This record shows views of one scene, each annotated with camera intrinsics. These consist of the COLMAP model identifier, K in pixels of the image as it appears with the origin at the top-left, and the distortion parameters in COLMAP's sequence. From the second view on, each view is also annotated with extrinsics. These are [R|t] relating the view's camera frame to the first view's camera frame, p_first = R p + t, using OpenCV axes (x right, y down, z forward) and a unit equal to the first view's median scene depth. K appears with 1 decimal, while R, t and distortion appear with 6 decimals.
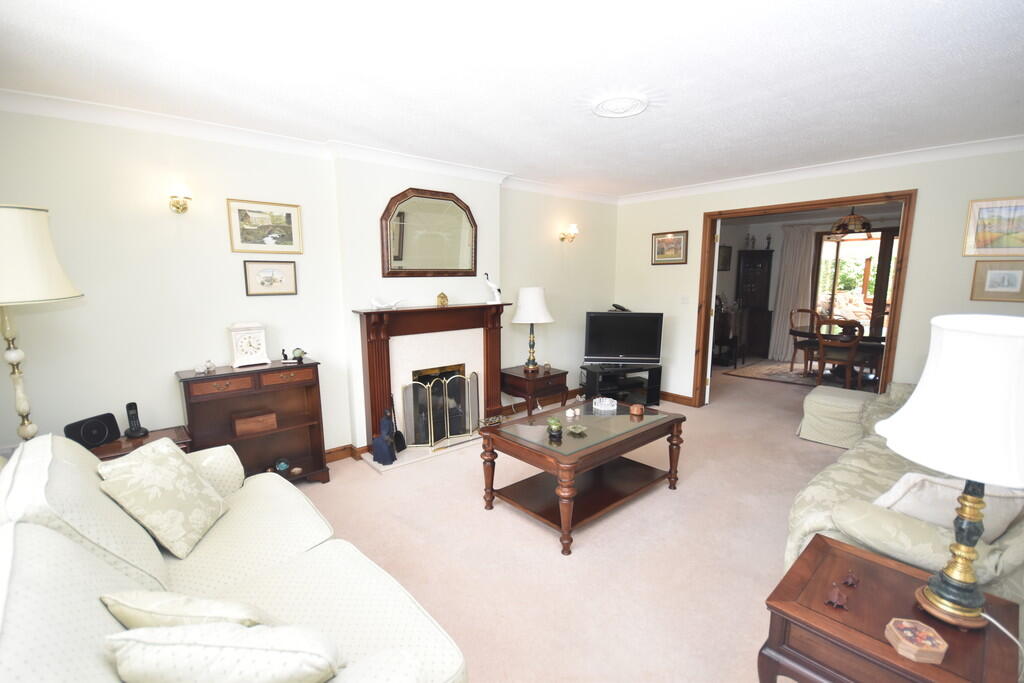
lens RADIAL K [[453.4, 0, 511.6], [0, 453.4, 344.1], [0, 0, 1]] dist [-0.022055, -0.001503]
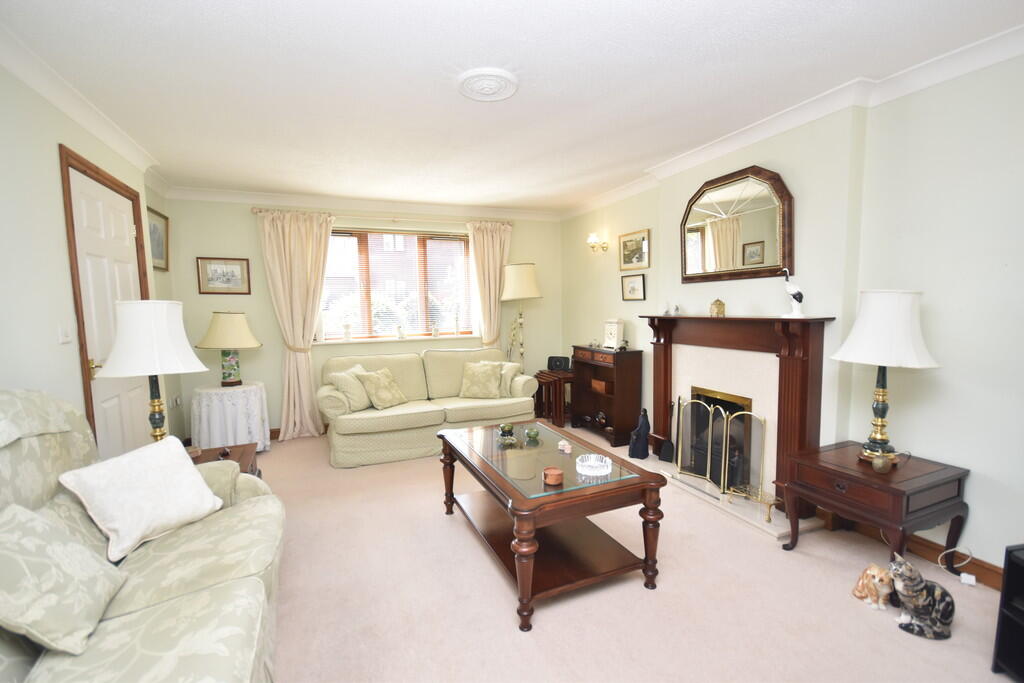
lens RADIAL K [[453.4, 0, 511.5], [0, 453.4, 345.4], [0, 0, 1]] dist [-0.022055, -0.001503]
pose [[-0.335968, 0.089599, -0.937602, 0.730513], [-0.124843, 0.982445, 0.138619, -0.098523], [0.933563, 0.163625, -0.318885, 0.929071]]
